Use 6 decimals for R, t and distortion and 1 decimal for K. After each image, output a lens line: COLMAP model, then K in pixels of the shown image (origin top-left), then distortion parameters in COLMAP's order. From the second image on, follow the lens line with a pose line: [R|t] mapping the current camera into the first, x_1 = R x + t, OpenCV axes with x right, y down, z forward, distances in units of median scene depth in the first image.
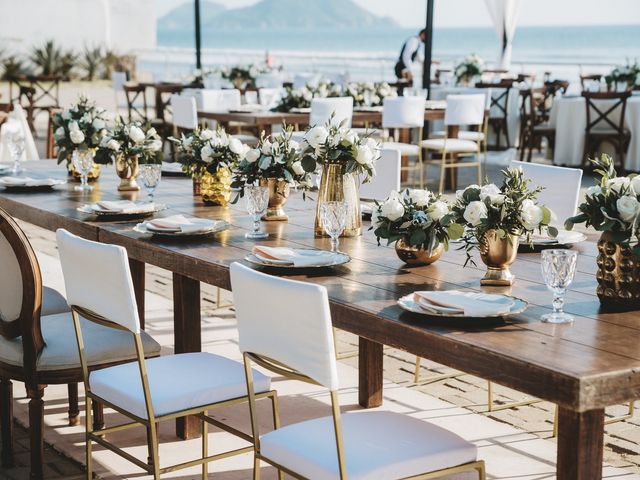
lens RADIAL K [[1540.4, 0, 320.0], [0, 1540.4, 240.0], [0, 0, 1]] dist [0.282474, -0.034496]
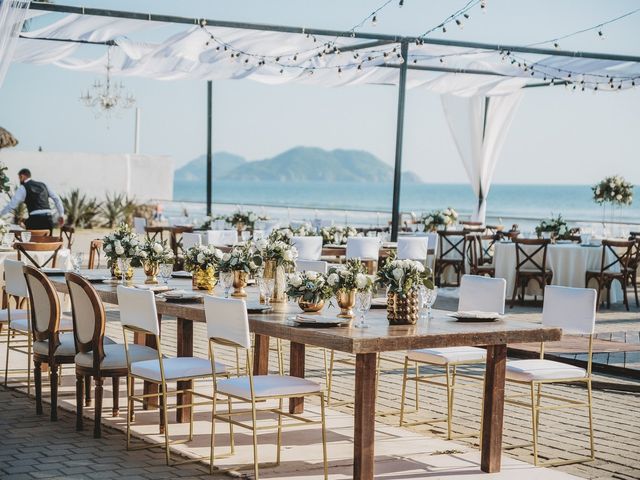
lens RADIAL K [[1540.4, 0, 320.0], [0, 1540.4, 240.0], [0, 0, 1]] dist [0.282474, -0.034496]
pose [[0.999781, 0.018904, -0.008958, 0.029350], [-0.019693, 0.994976, -0.098158, 0.036199], [0.007057, 0.098312, 0.995131, -0.274585]]
